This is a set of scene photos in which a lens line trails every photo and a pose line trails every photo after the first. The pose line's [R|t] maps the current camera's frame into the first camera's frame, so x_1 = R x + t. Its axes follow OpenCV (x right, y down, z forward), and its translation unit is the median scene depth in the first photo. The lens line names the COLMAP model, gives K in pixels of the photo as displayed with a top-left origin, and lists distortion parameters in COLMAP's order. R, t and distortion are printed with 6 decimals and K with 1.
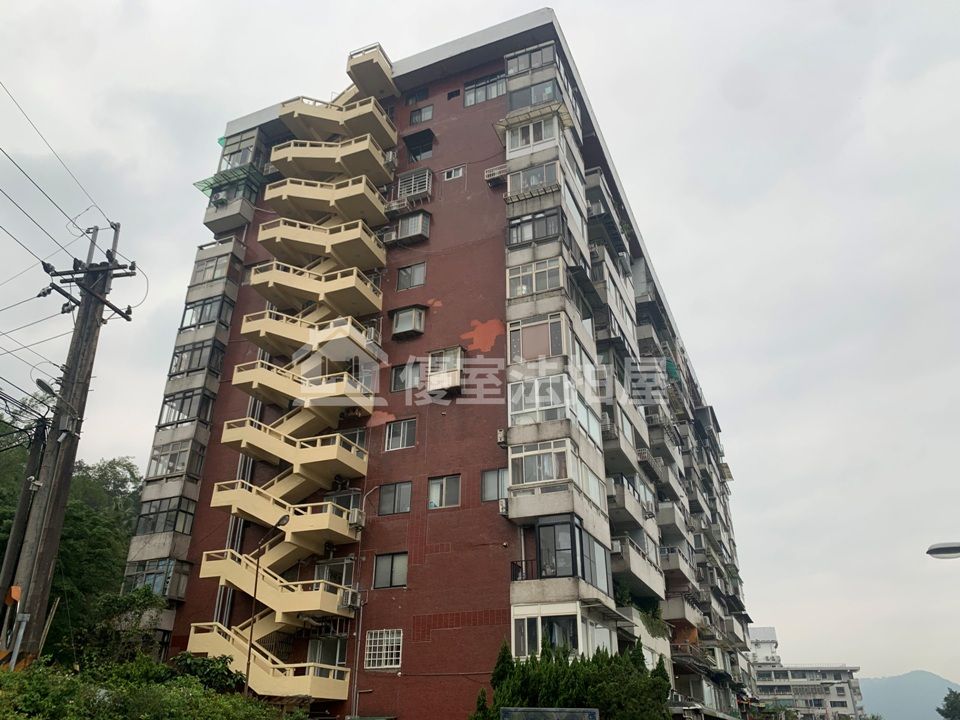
lens RADIAL K [[749.5, 0, 477.3], [0, 749.5, 340.2], [0, 0, 1]] dist [0.009020, -0.005047]
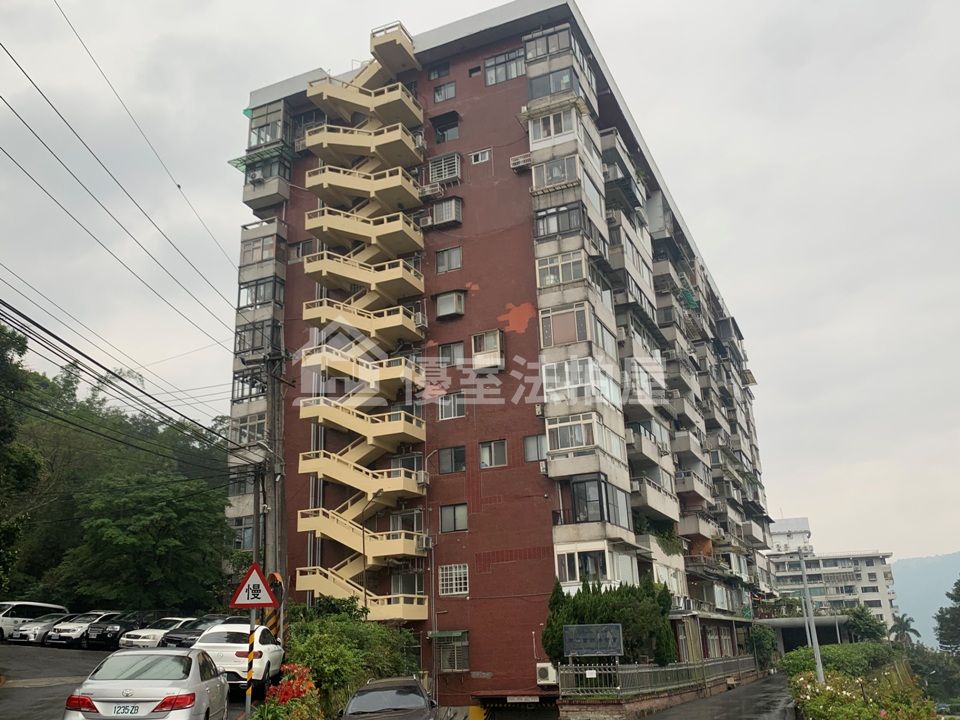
lens RADIAL K [[869.3, 0, 488.4], [0, 869.3, 345.3], [0, 0, 1]] dist [0.060647, -0.104572]
pose [[0.998831, -0.047922, 0.006372, -0.042830], [0.046254, 0.985650, 0.162342, -0.164779], [-0.014060, -0.161857, 0.986714, -0.299440]]
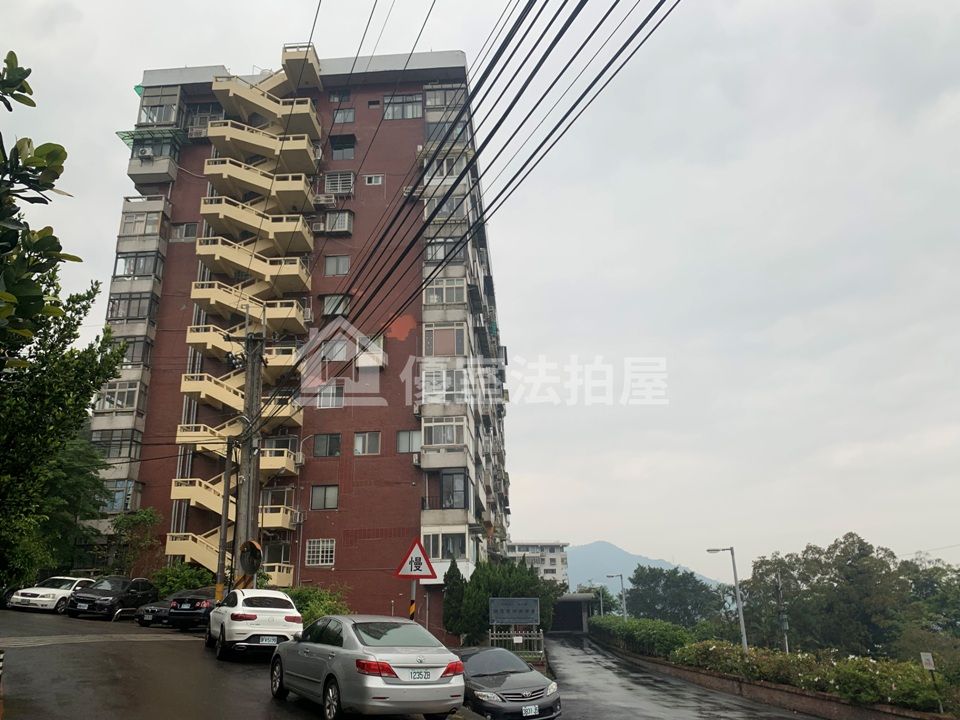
lens RADIAL K [[747.5, 0, 479.8], [0, 747.5, 351.8], [0, 0, 1]] dist [0.029611, -0.041409]
pose [[0.942921, 0.084763, 0.322050, -0.248752], [-0.137662, 0.979782, 0.145180, -0.154941], [-0.303232, -0.181227, 0.935525, -0.259648]]
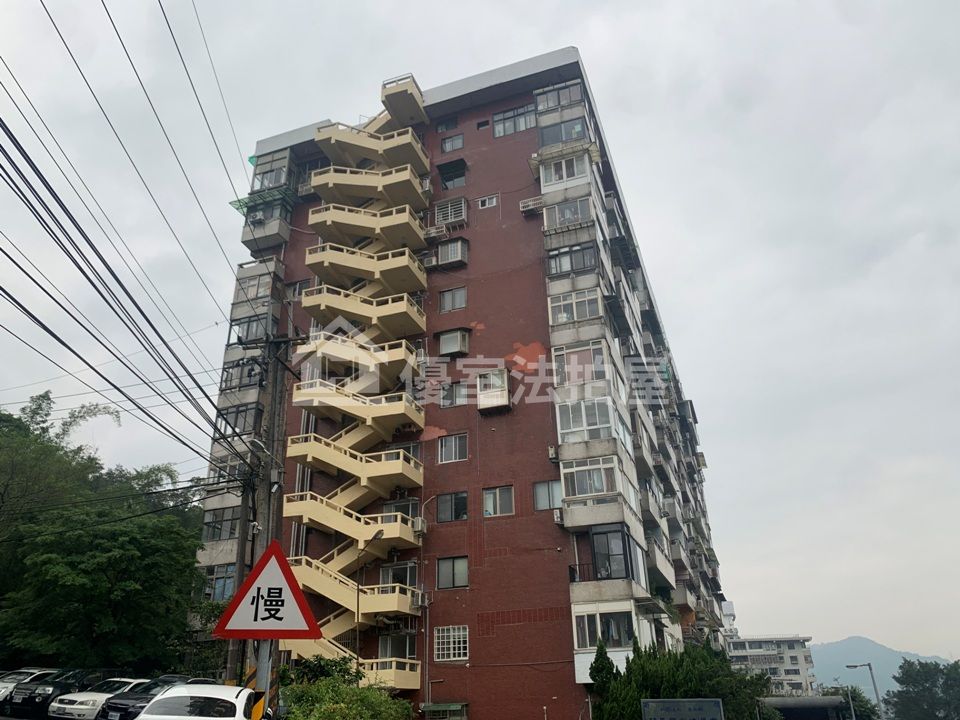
lens RADIAL K [[749.5, 0, 477.3], [0, 749.5, 340.2], [0, 0, 1]] dist [0.009020, -0.005047]
pose [[0.998124, -0.000360, 0.061229, -0.117223], [-0.001318, 0.999625, 0.027365, -0.055240], [-0.061216, -0.027394, 0.997749, -0.084213]]
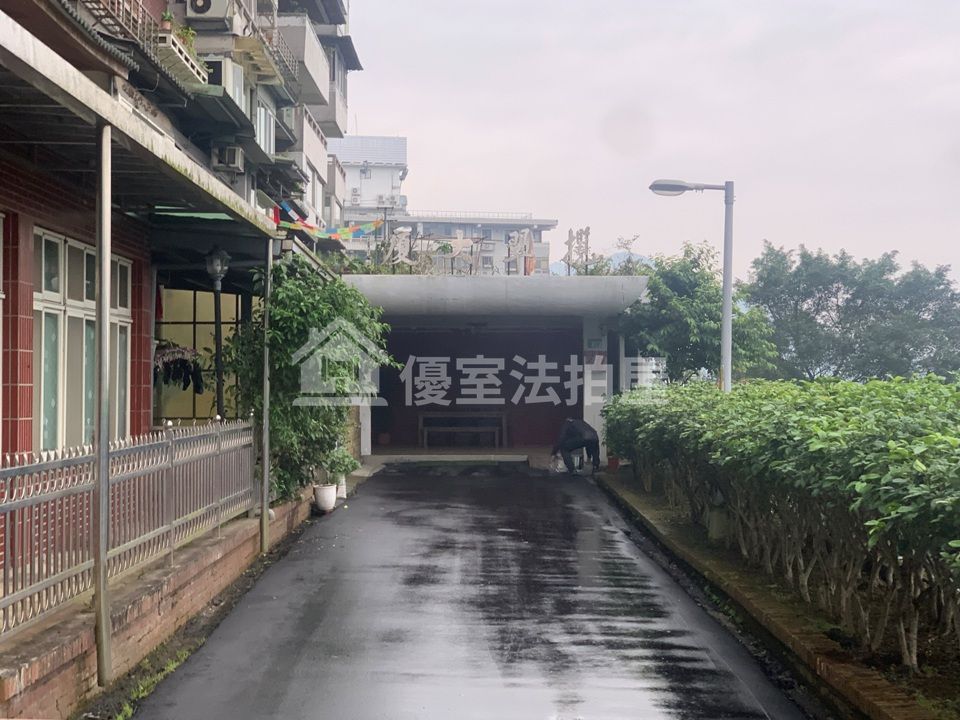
lens RADIAL K [[1589.2, 0, 480.0], [0, 1589.2, 360.0], [0, 0, 1]] dist [-0.010166, -0.019796]
pose [[0.918672, 0.002705, 0.395013, 0.233642], [-0.188264, 0.882103, 0.431801, 0.325050], [-0.347274, -0.471050, 0.810872, 0.576672]]
